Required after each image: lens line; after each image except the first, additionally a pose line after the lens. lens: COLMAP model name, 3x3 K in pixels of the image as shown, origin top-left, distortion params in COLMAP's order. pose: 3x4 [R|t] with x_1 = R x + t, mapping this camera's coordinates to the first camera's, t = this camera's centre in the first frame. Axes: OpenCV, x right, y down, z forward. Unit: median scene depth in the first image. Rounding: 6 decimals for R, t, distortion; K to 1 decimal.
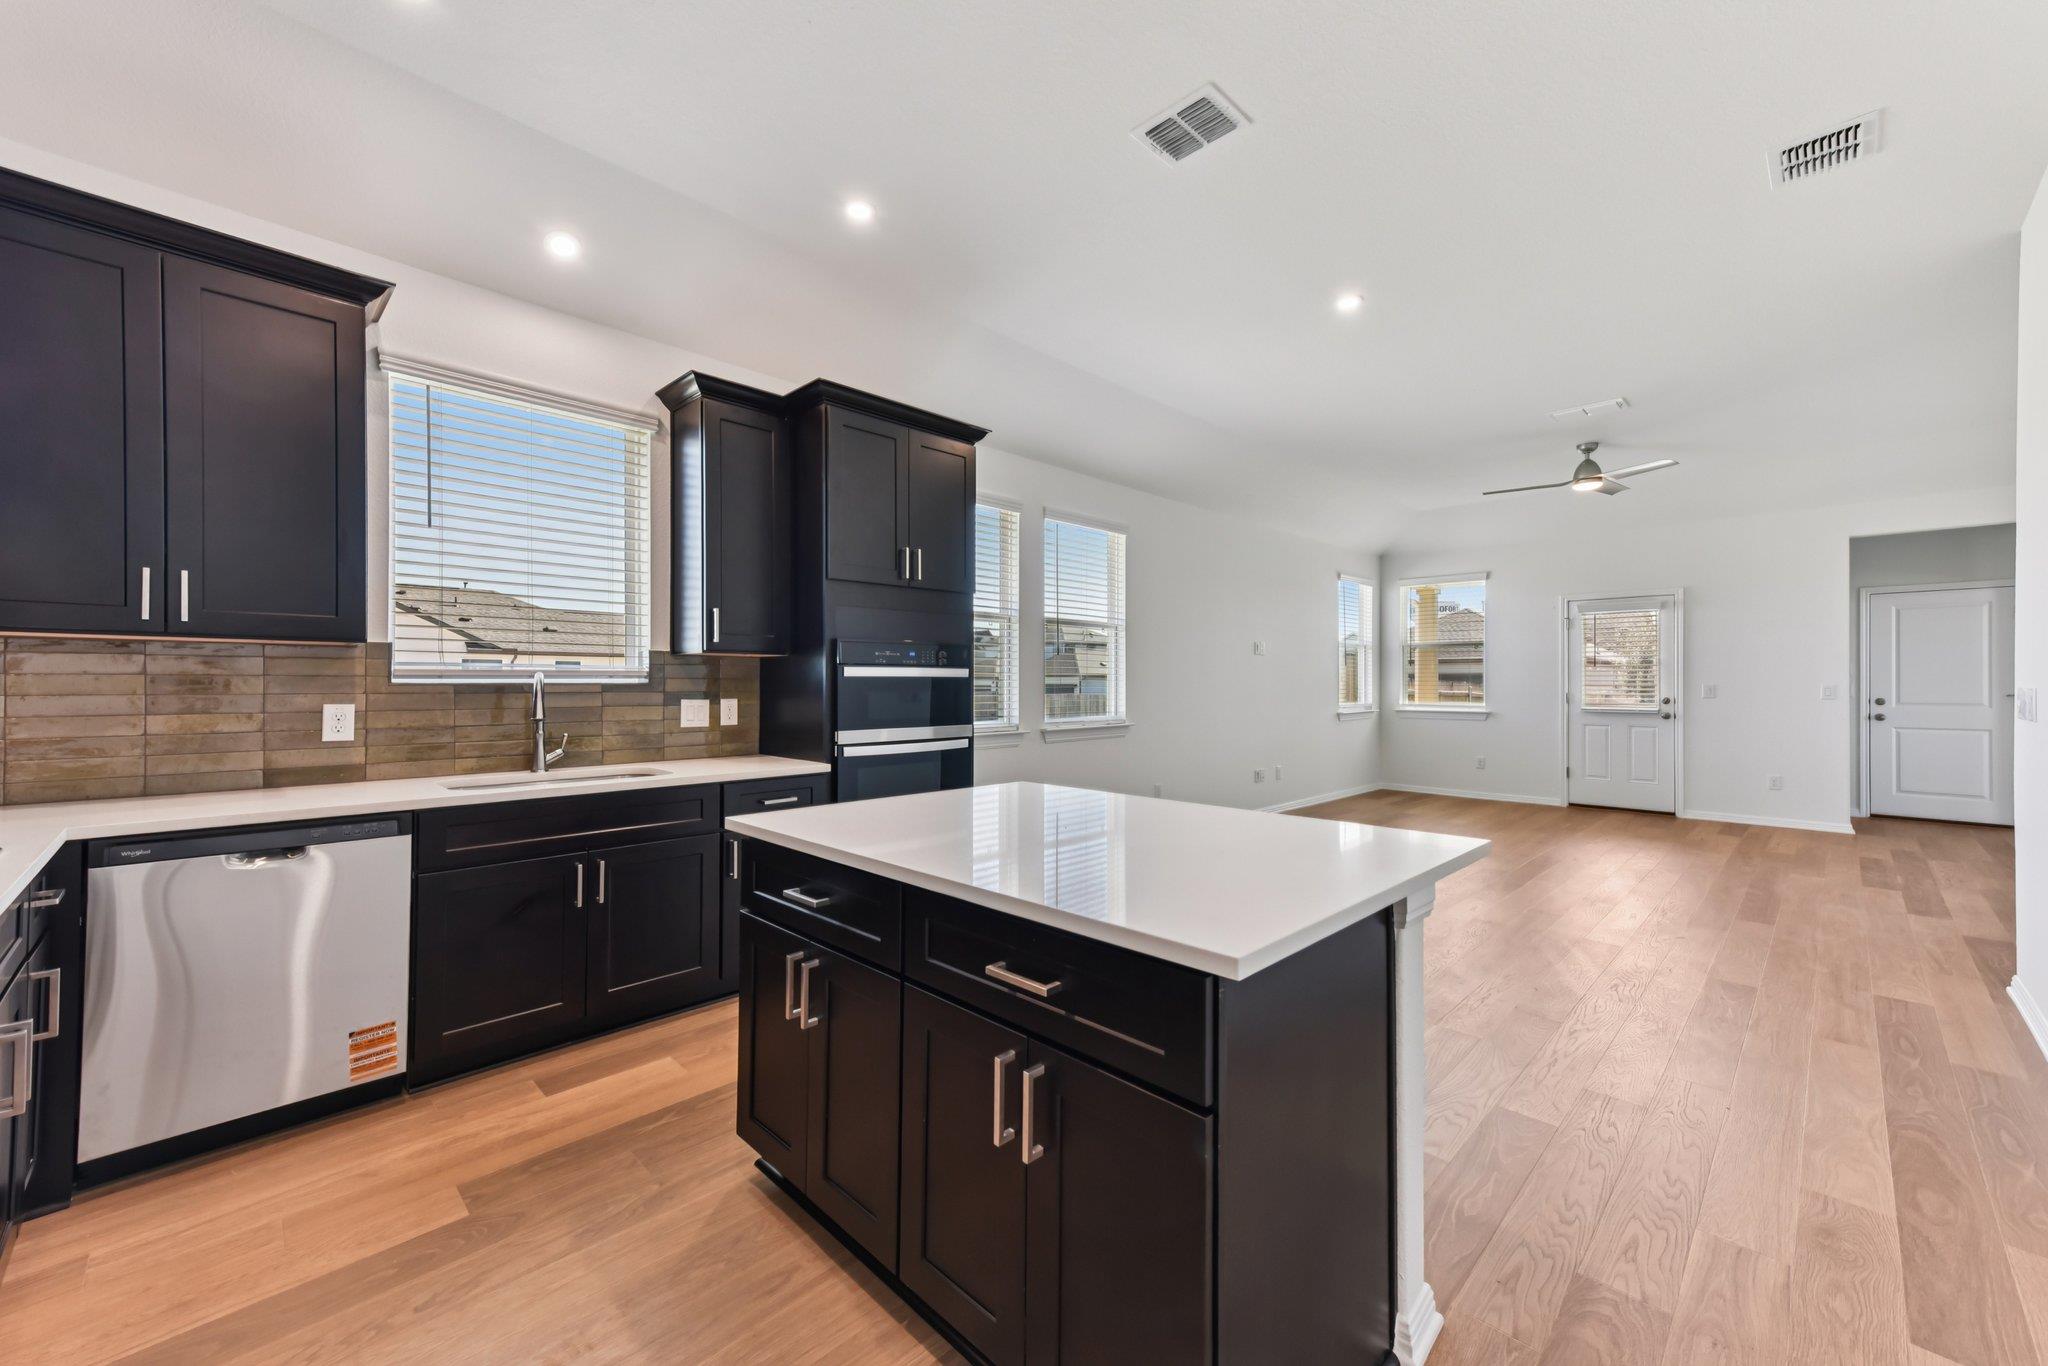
lens RADIAL K [[804.0, 0, 1031.5], [0, 804.0, 688.3], [0, 0, 1]] dist [0.029486, 0.000482]
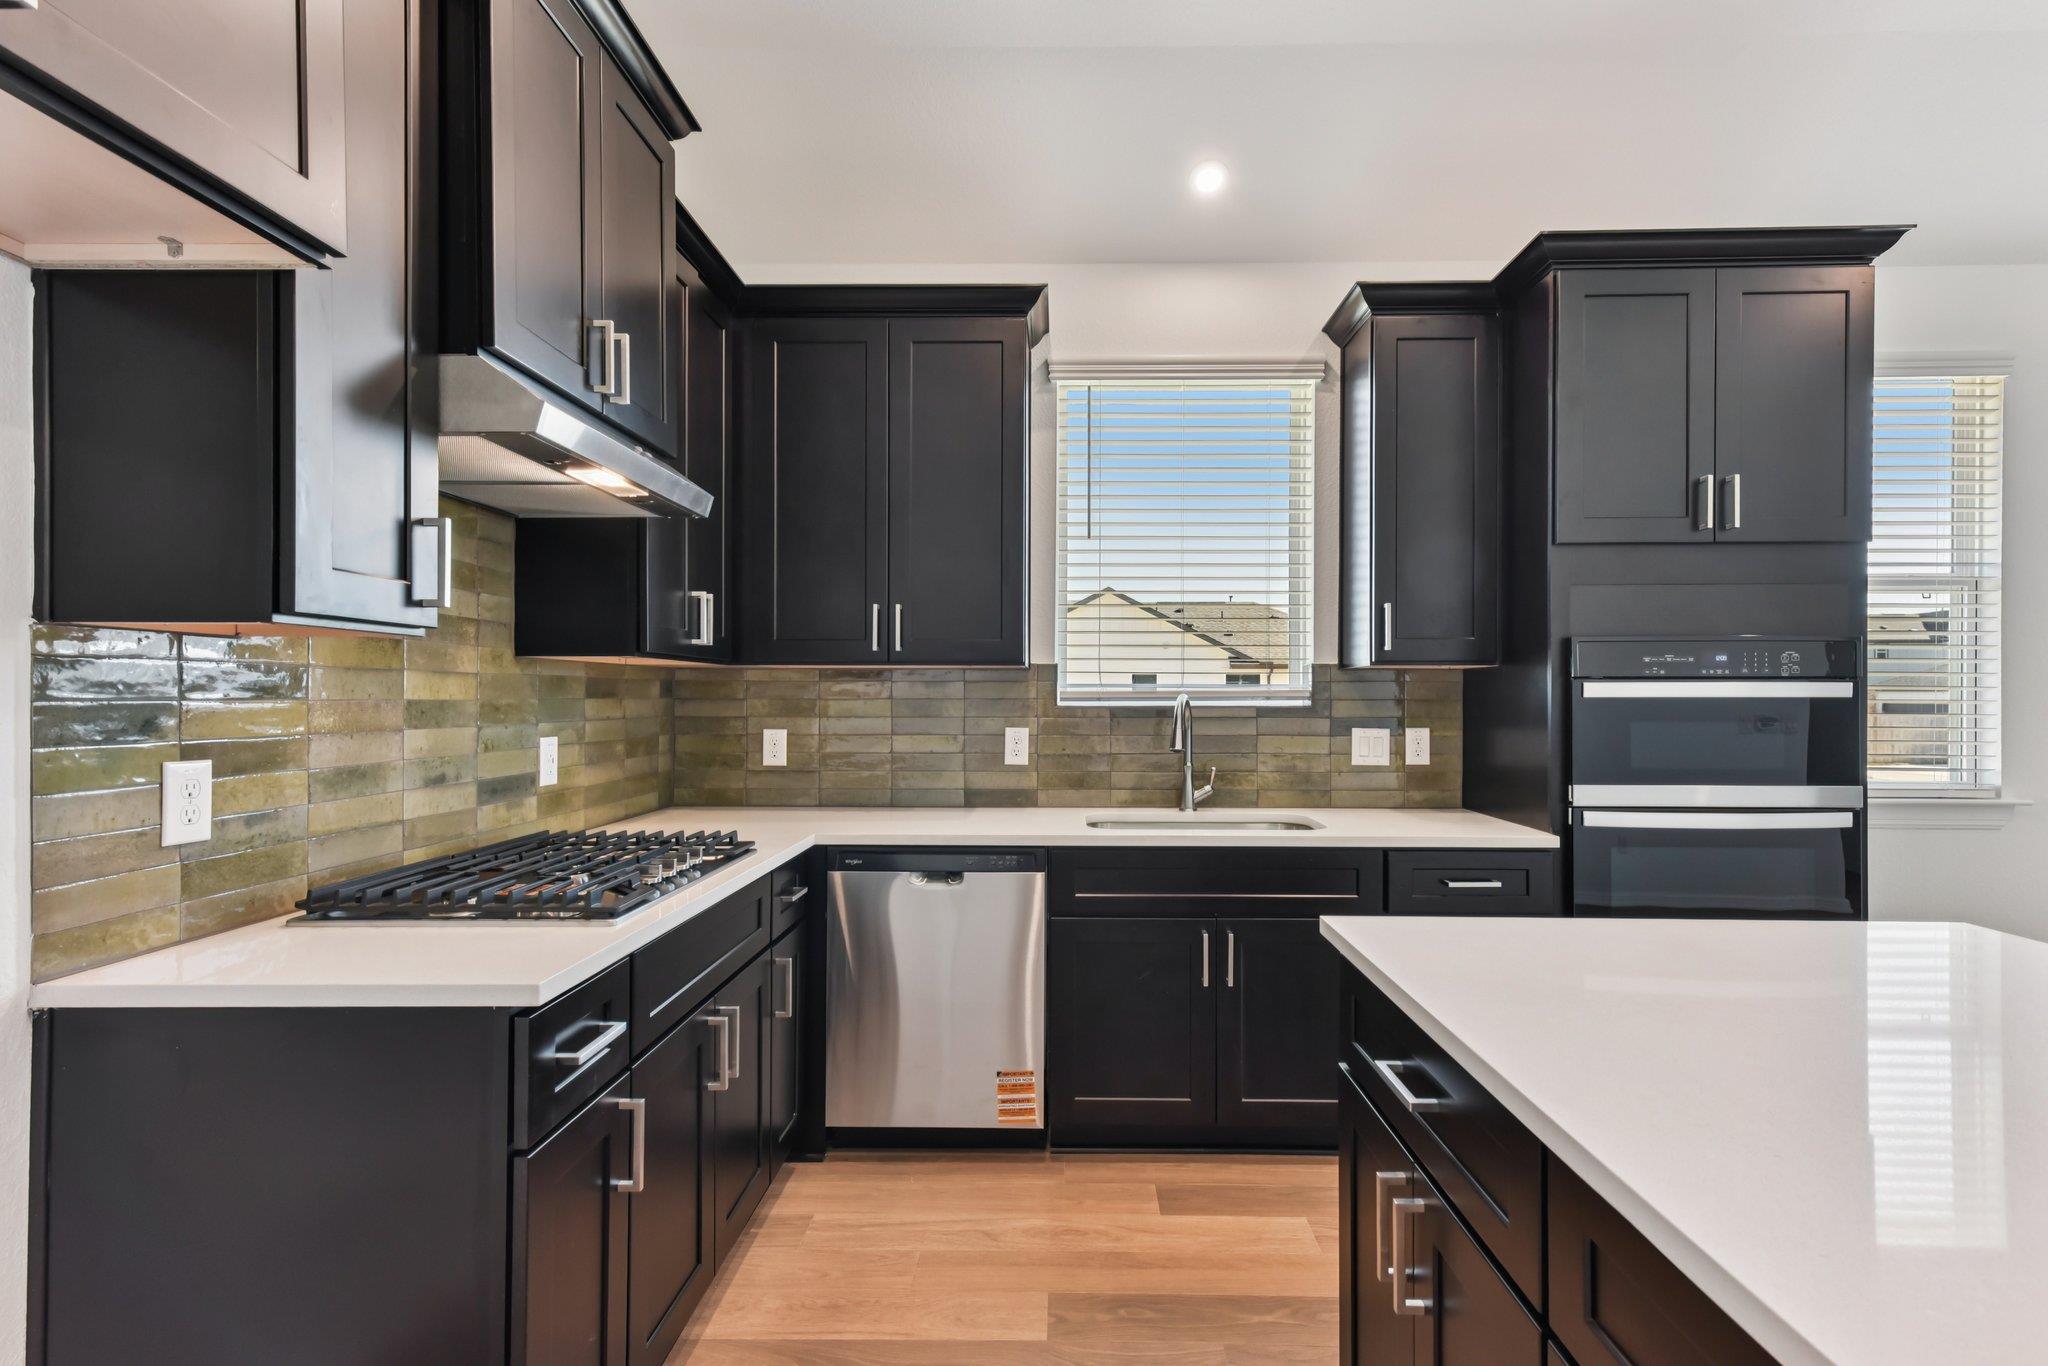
lens RADIAL K [[997.3, 0, 1032.8], [0, 997.3, 697.4], [0, 0, 1]] dist [0.023551, -0.003191]
pose [[0.695511, -0.001459, -0.718514, 0.033032], [-0.004060, 0.999974, -0.005960, -0.009673], [0.718504, 0.007063, 0.695487, 0.170361]]
